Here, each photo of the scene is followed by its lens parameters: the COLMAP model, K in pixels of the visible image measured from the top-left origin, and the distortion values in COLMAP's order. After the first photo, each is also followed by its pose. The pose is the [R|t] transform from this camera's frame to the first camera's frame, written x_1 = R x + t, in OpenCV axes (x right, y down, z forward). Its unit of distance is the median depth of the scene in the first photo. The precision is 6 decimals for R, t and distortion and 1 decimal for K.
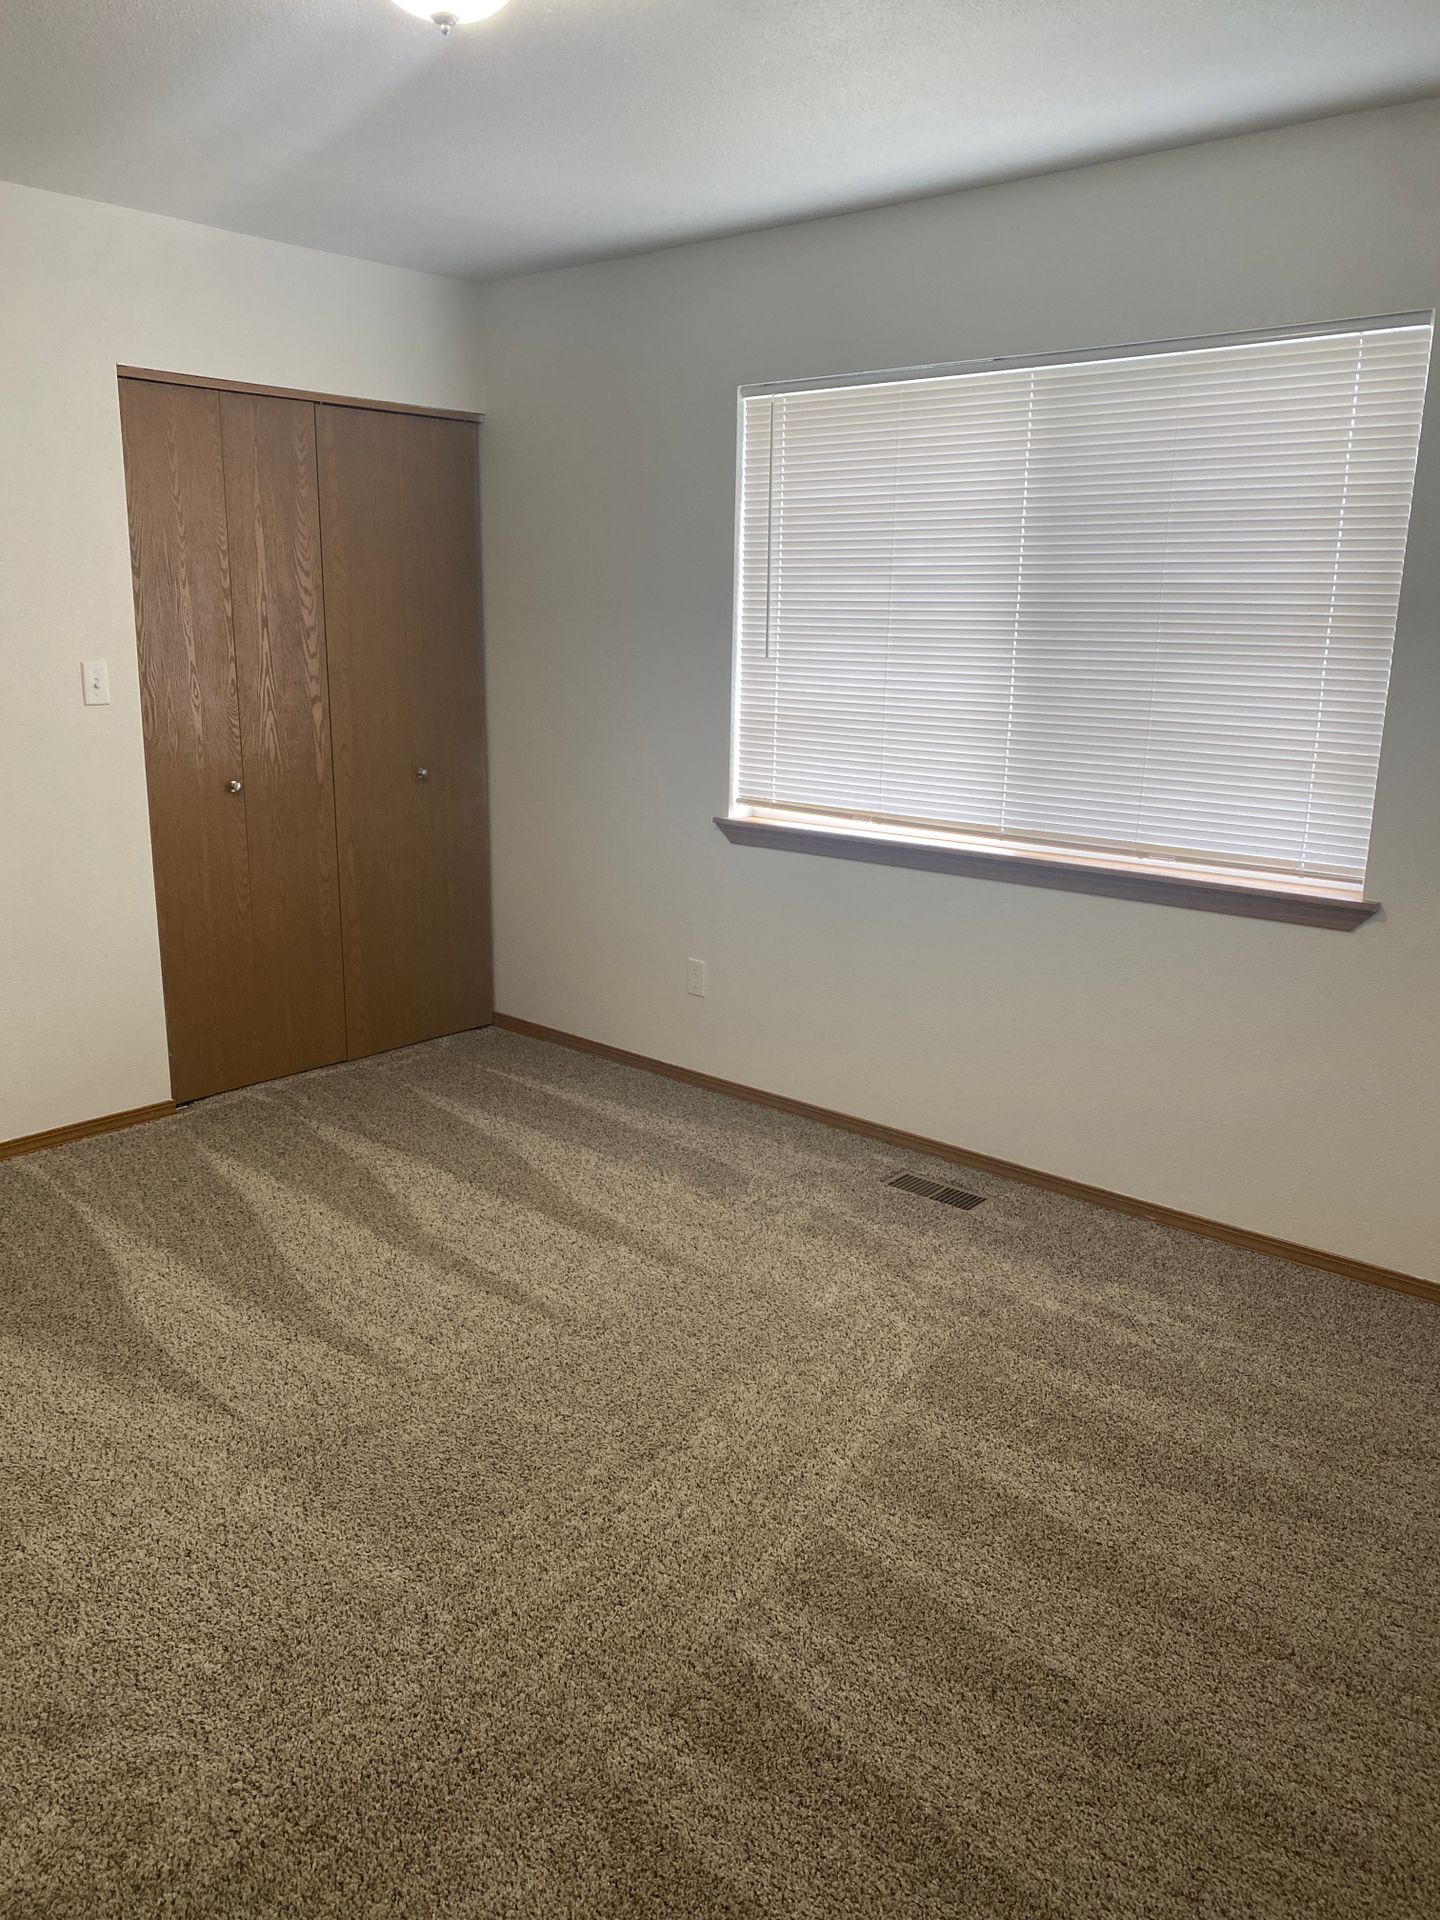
lens RADIAL K [[1429.1, 0, 720.0], [0, 1429.1, 960.0], [0, 0, 1]] dist [0.073193, -0.184945]
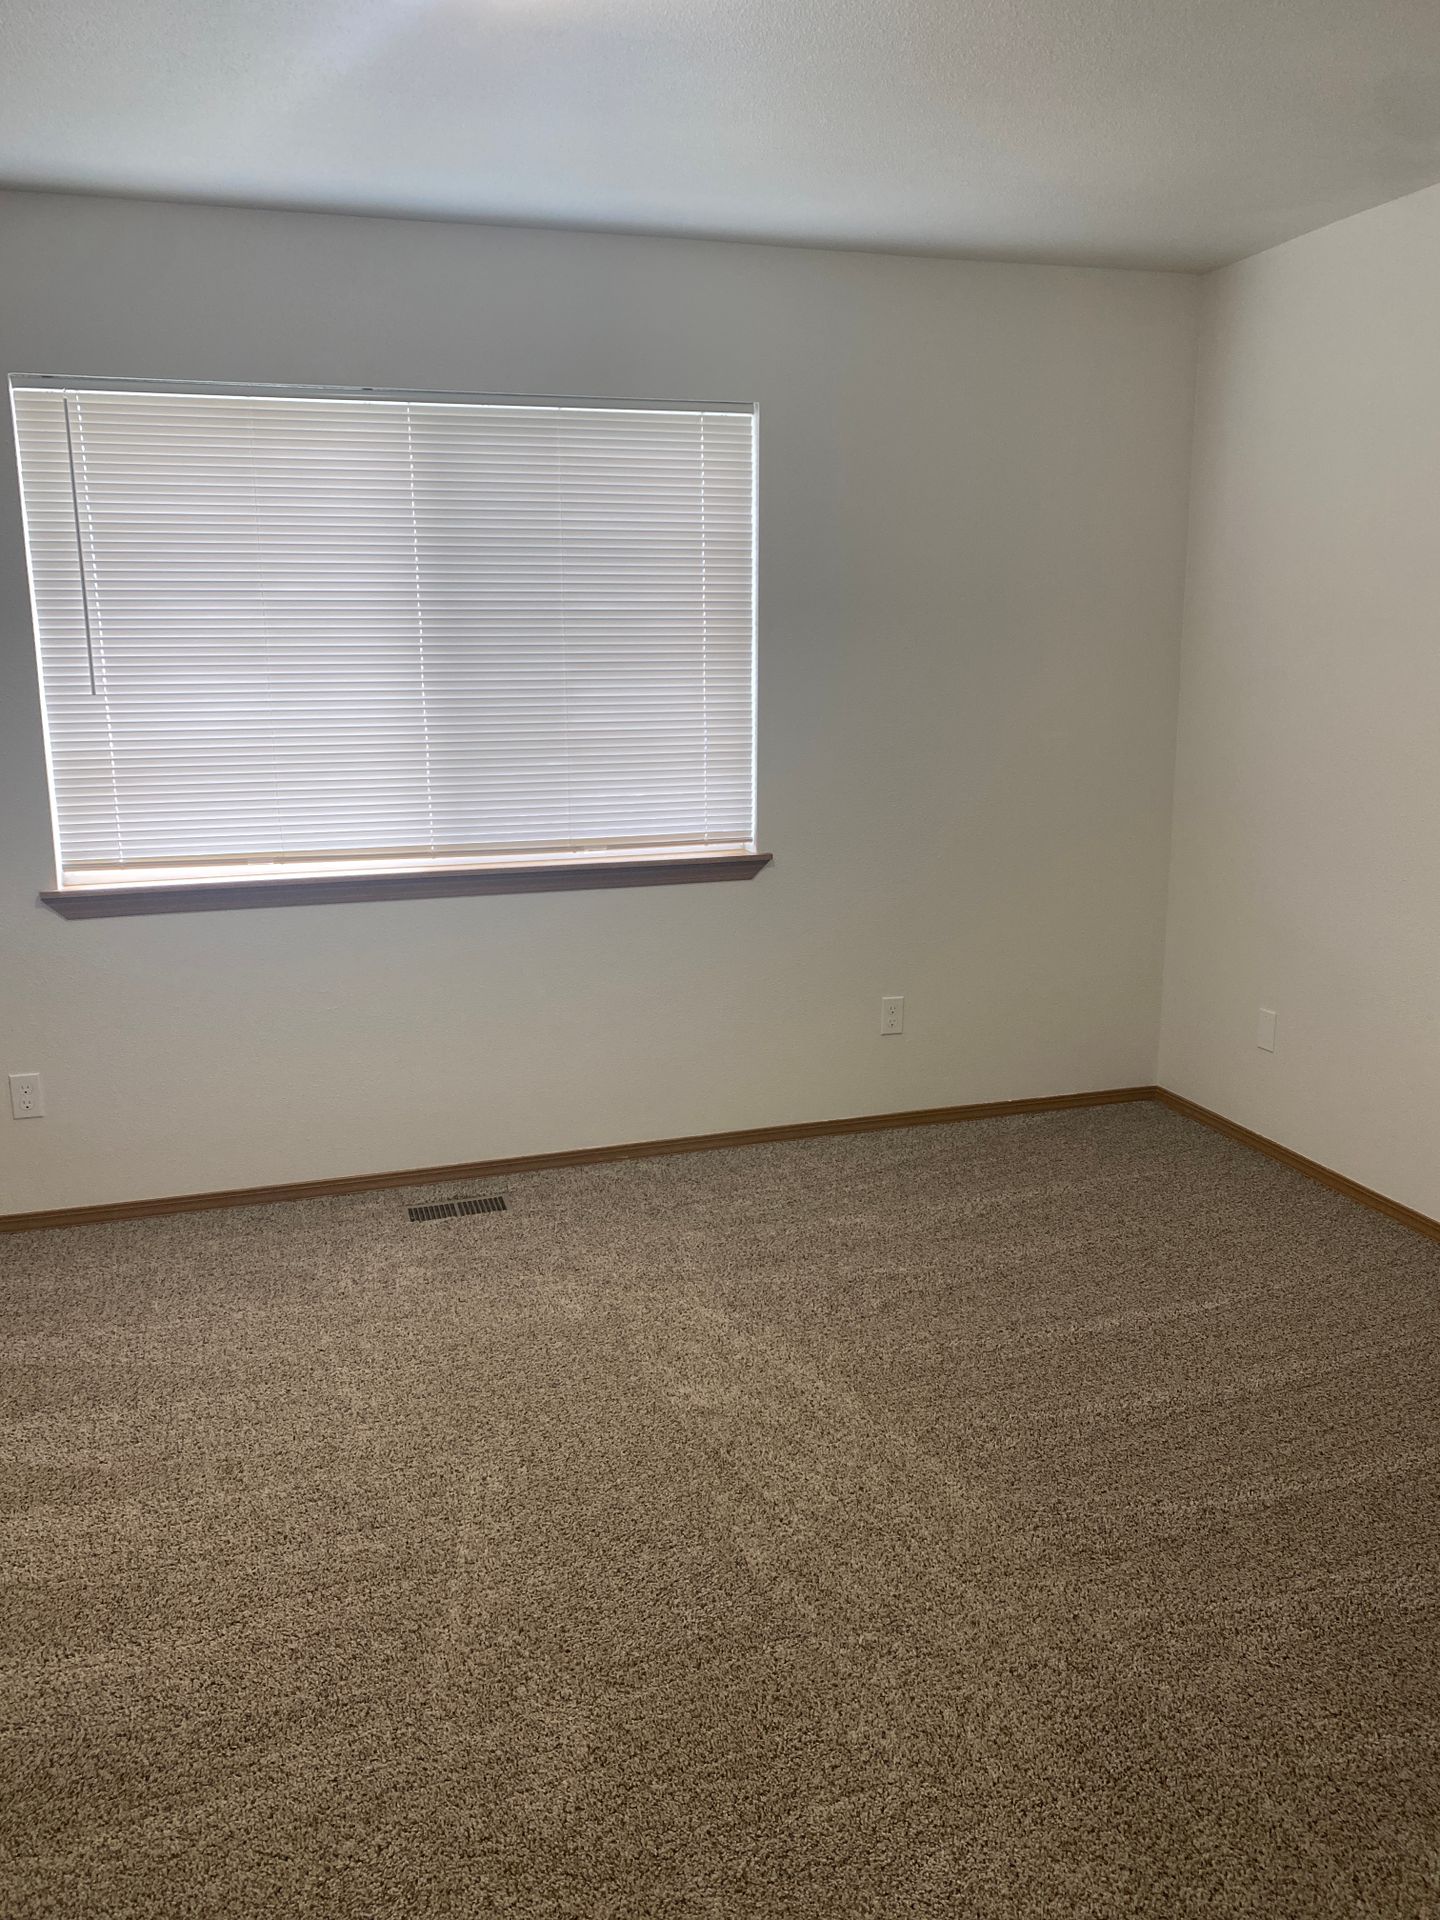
lens RADIAL K [[1468.7, 0, 720.0], [0, 1468.7, 960.0], [0, 0, 1]] dist [0.002239, -0.009325]
pose [[0.516781, -0.204252, 0.831396, -0.592334], [0.209802, 0.971725, 0.108318, -0.084071], [-0.830012, 0.118451, 0.545022, 0.267654]]
